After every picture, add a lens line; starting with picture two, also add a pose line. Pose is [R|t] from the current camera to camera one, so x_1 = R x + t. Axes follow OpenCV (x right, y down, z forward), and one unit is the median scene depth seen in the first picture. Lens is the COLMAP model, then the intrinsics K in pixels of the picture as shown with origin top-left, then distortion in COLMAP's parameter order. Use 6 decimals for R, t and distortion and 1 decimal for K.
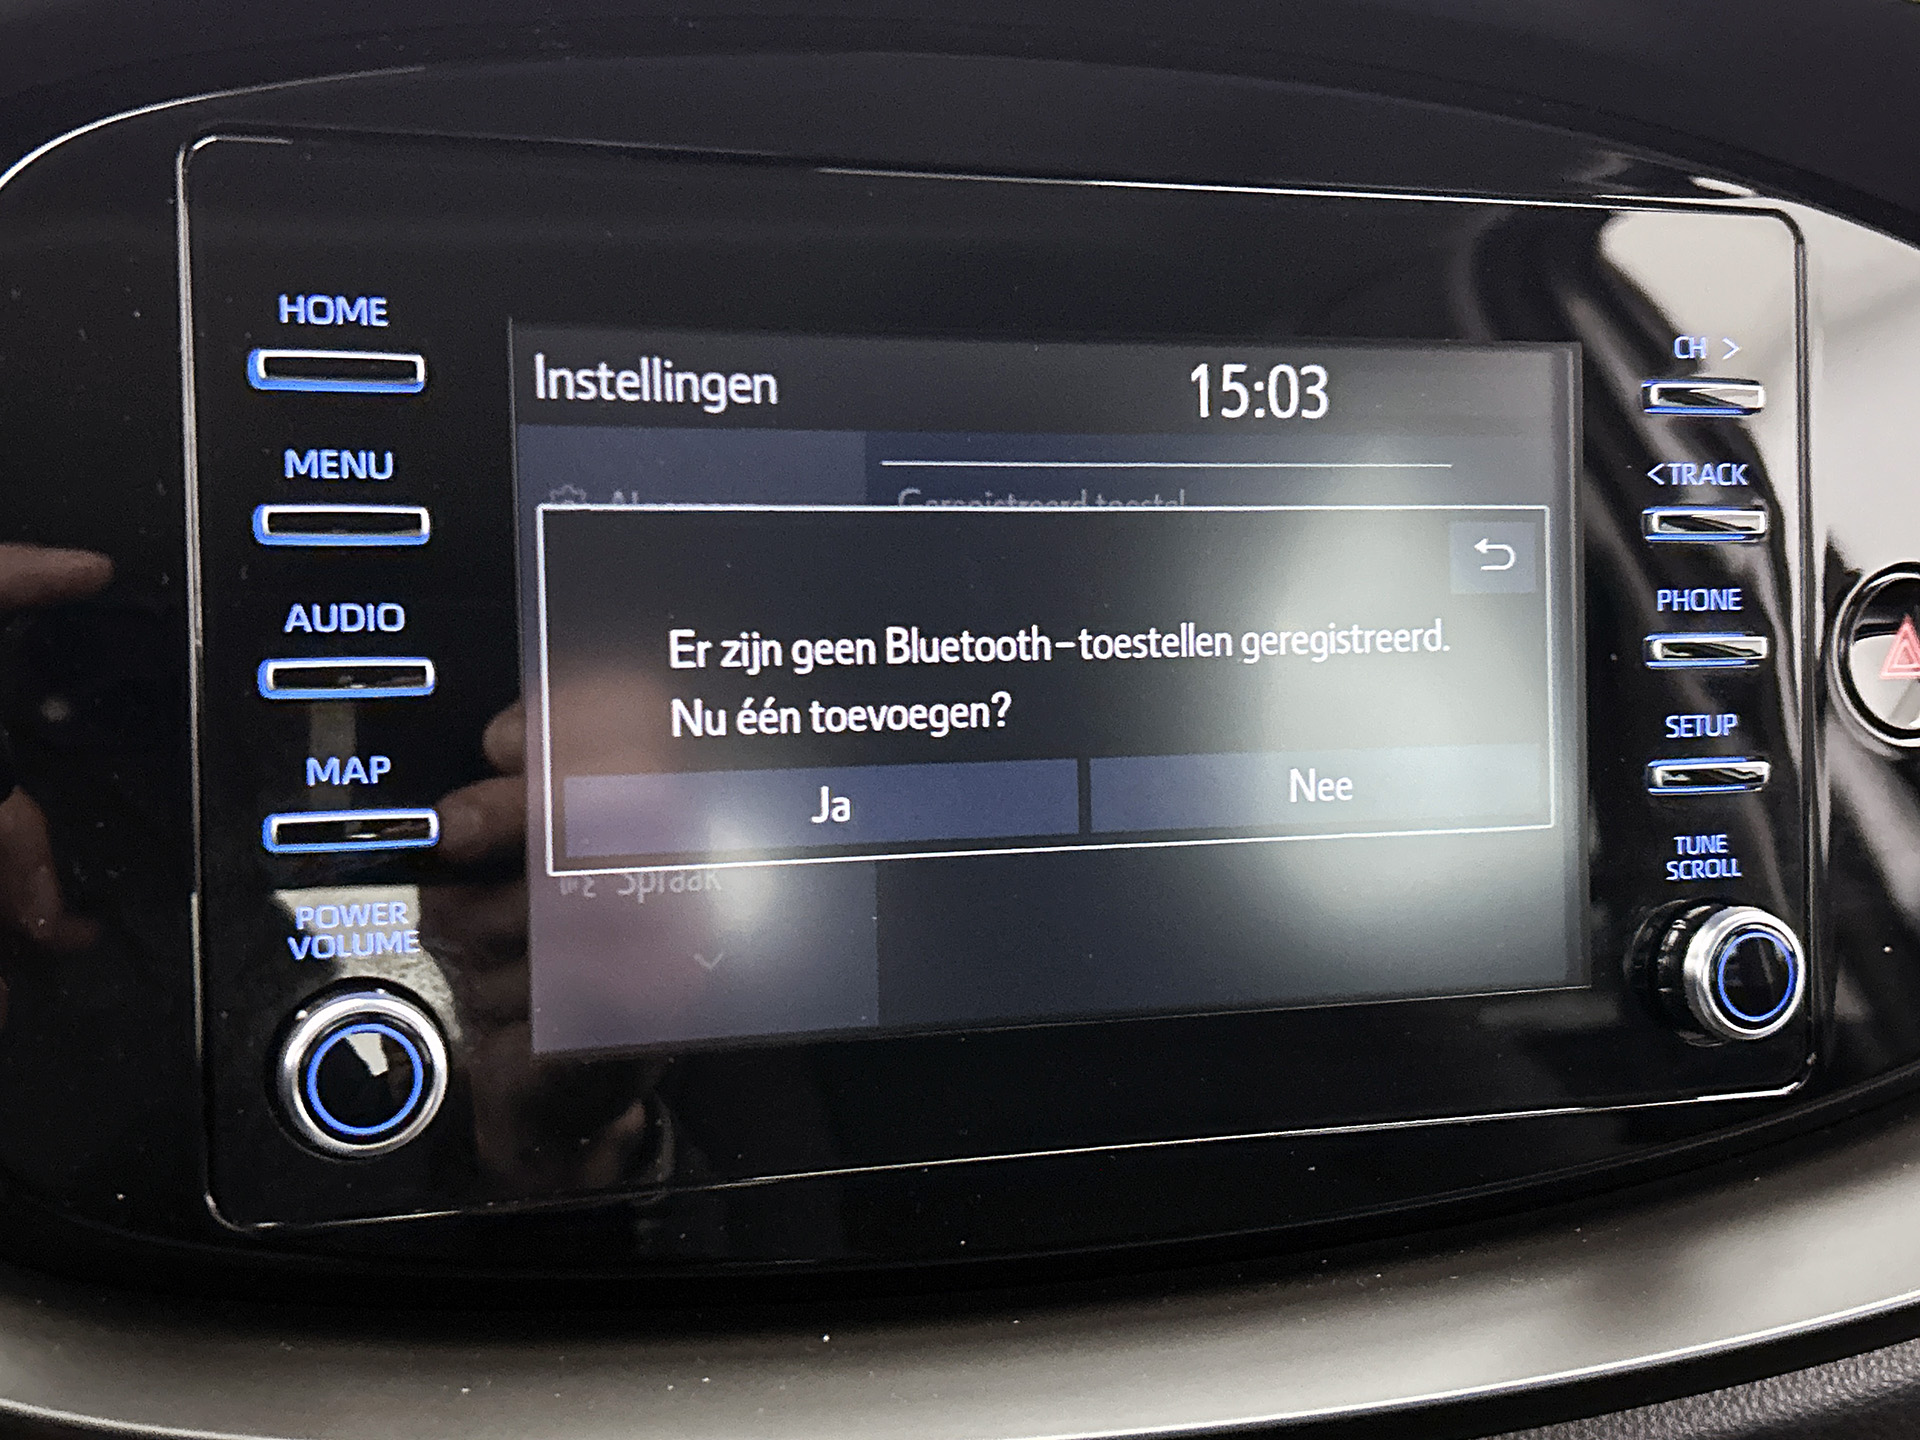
lens RADIAL K [[2519.9, 0, 986.3], [0, 2519.9, 764.5], [0, 0, 1]] dist [-0.007937, 0.000000]
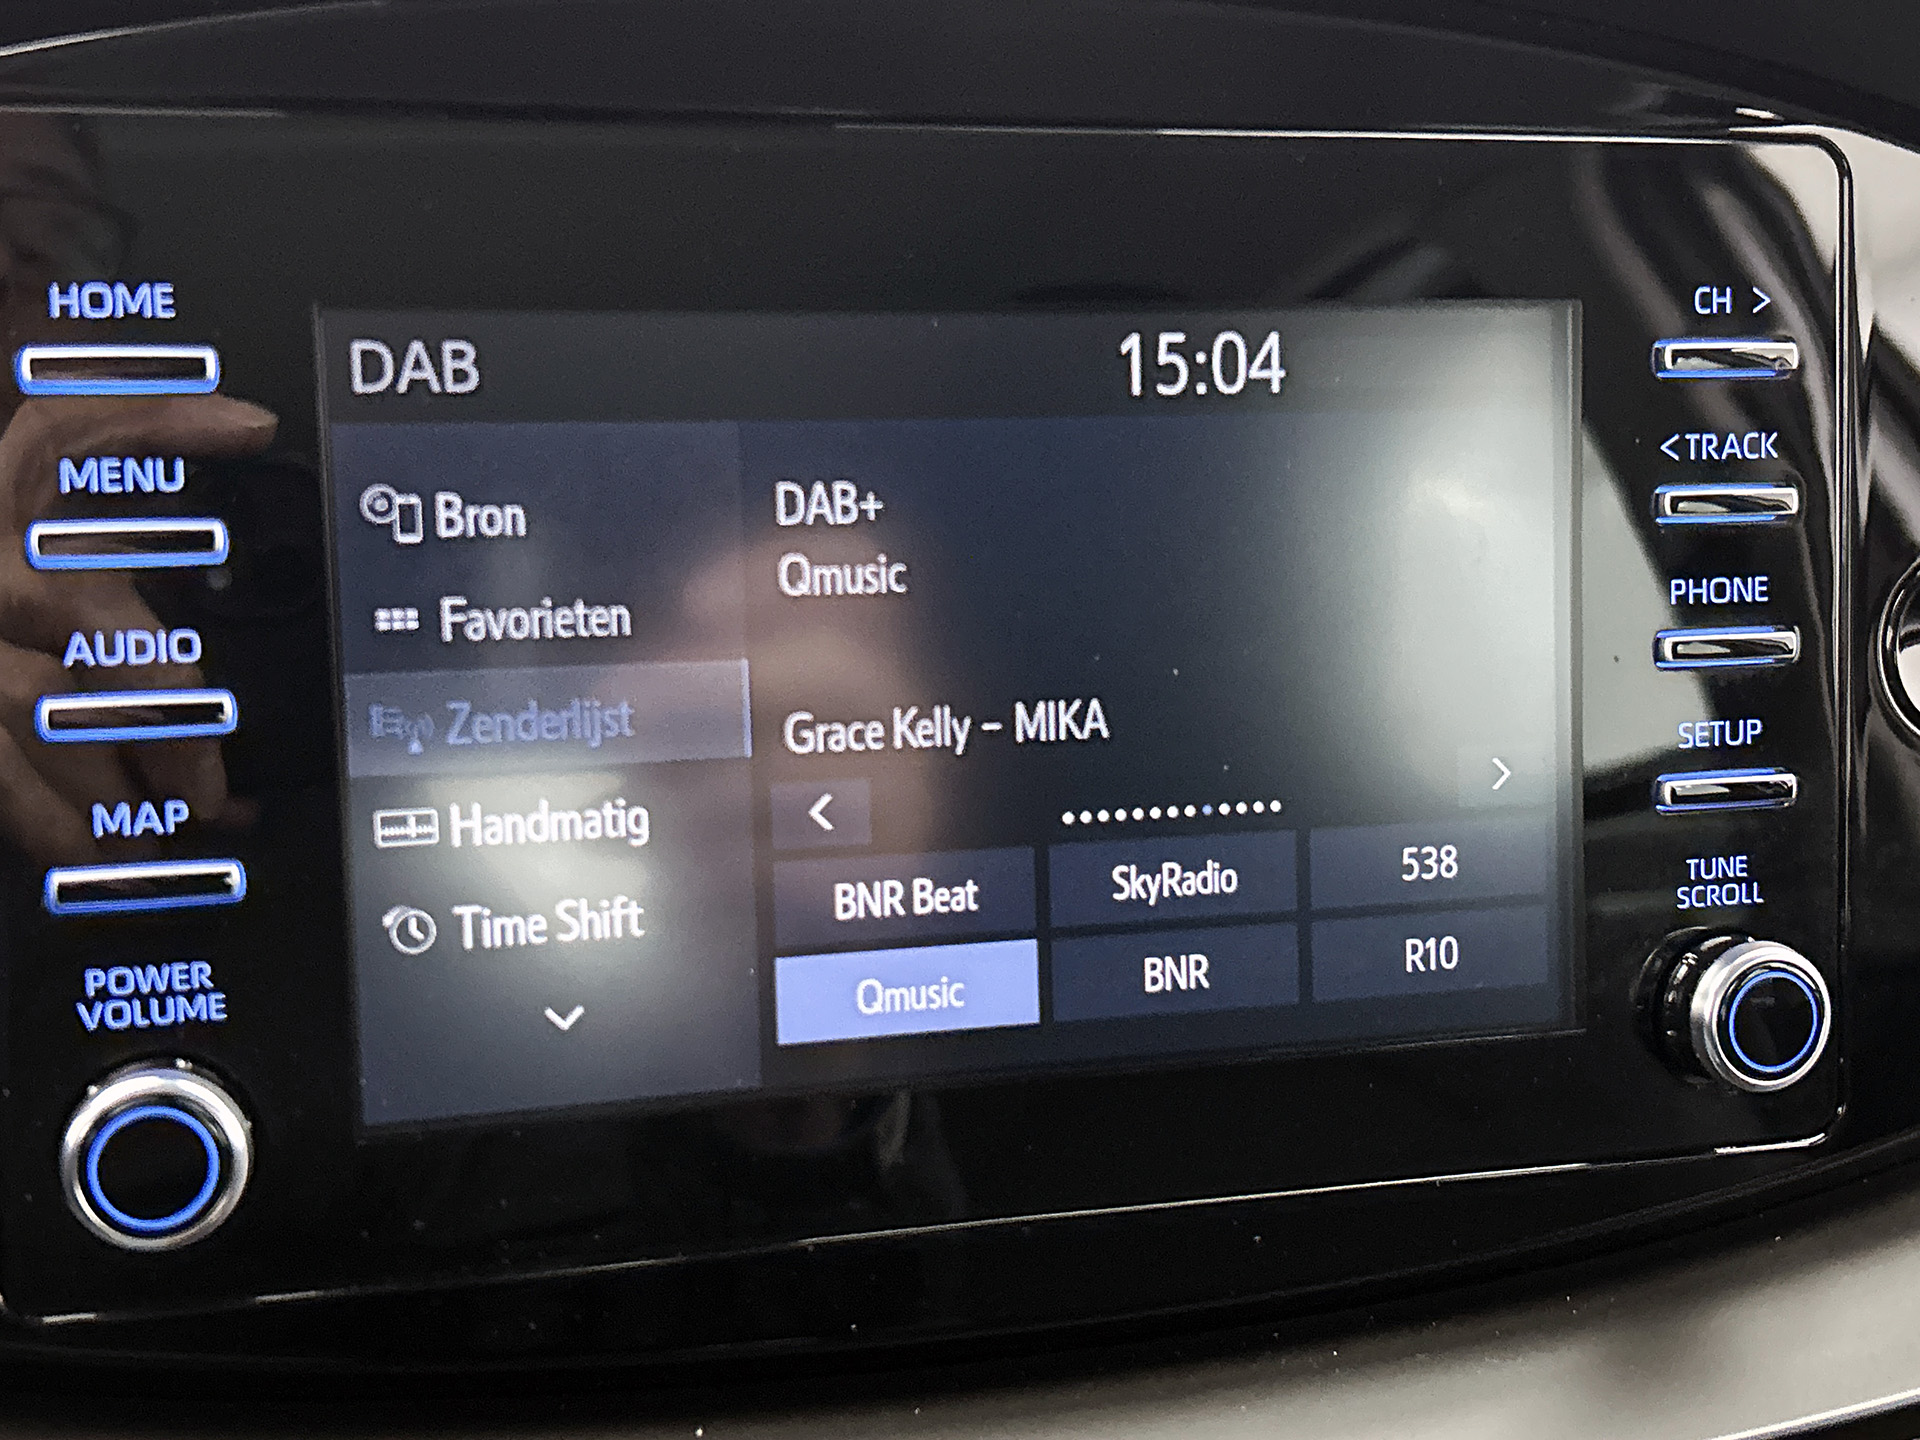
lens RADIAL K [[2519.9, 0, 985.9], [0, 2519.9, 765.5], [0, 0, 1]] dist [-0.007937, 0.000000]
pose [[0.997794, 0.002537, -0.066336, 0.092632], [0.001311, 0.998321, 0.057901, -0.059412], [0.066372, -0.057861, 0.996116, 0.113337]]
